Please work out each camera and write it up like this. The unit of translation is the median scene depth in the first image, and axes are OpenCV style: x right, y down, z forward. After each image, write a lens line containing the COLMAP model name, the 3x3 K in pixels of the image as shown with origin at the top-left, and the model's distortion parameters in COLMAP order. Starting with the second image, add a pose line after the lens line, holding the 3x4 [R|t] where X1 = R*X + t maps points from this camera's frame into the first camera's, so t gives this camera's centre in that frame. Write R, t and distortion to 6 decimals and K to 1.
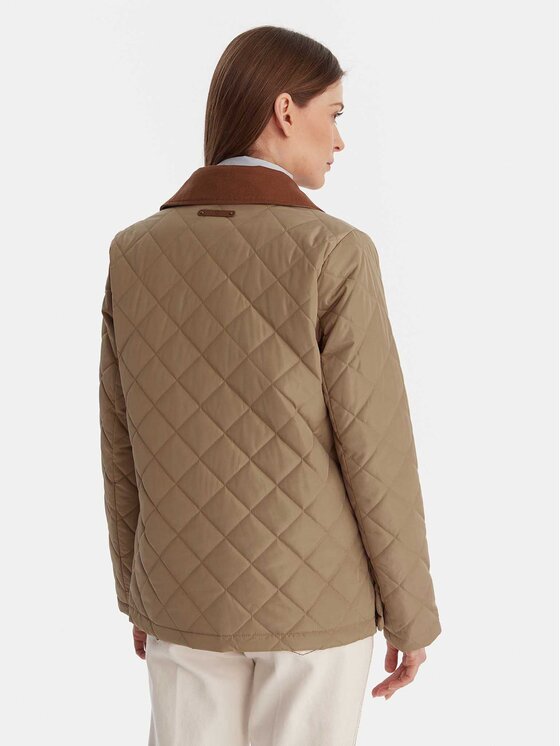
lens RADIAL K [[1259.7, 0, 278.9], [0, 1259.7, 374.5], [0, 0, 1]] dist [0.350247, 0.000000]
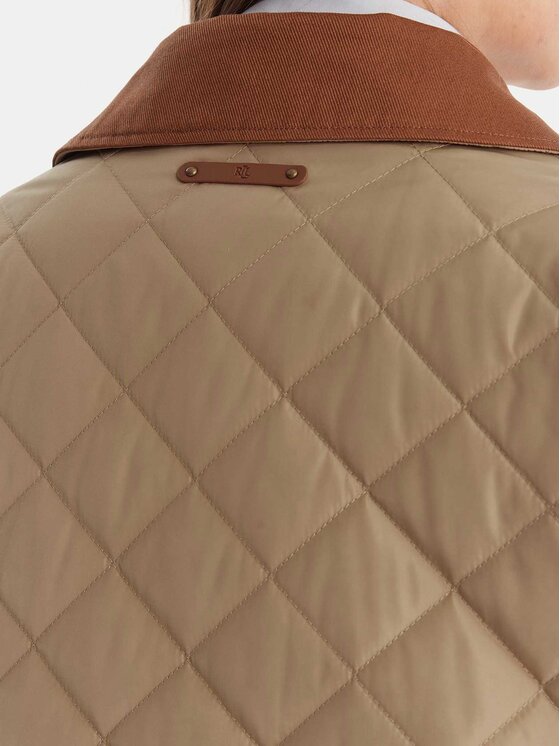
lens RADIAL K [[1470.1, 0, 282.1], [0, 1470.1, 371.2], [0, 0, 1]] dist [0.373263, 0.000000]
pose [[0.999498, 0.000639, 0.031691, -0.051230], [-0.000342, 0.999956, -0.009394, -0.078981], [-0.031696, 0.009378, 0.999454, 0.663628]]
